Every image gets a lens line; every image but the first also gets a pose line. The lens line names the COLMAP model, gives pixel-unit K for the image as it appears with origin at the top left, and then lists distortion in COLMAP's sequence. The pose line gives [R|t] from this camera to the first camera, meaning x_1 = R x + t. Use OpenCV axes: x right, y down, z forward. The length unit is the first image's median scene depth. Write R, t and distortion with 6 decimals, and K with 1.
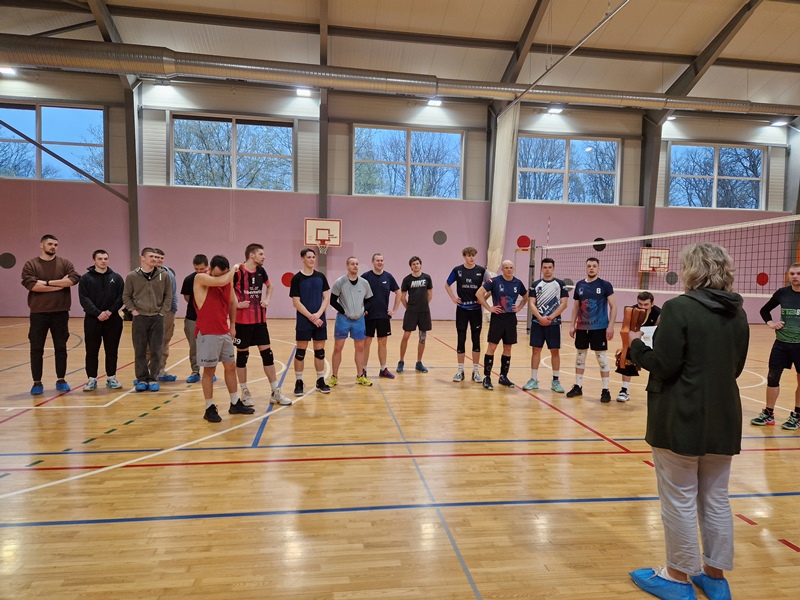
lens RADIAL K [[520.8, 0, 400.0], [0, 520.8, 300.0], [0, 0, 1]] dist [0.074112, -0.064811]
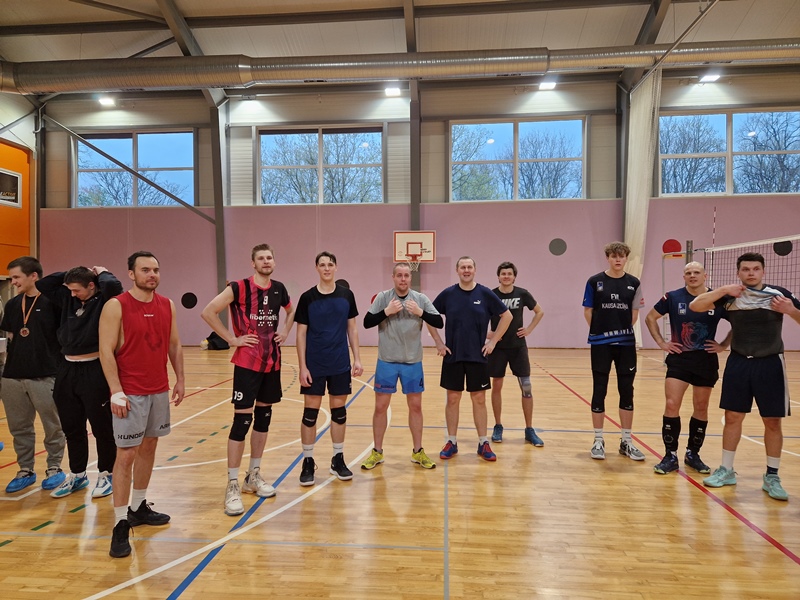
lens RADIAL K [[520.8, 0, 400.0], [0, 520.8, 300.0], [0, 0, 1]] dist [0.074112, -0.064811]
pose [[0.972936, -0.022172, -0.230009, 0.024579], [0.012129, 0.998914, -0.044985, -0.002778], [0.230756, 0.040978, 0.972148, 0.156693]]
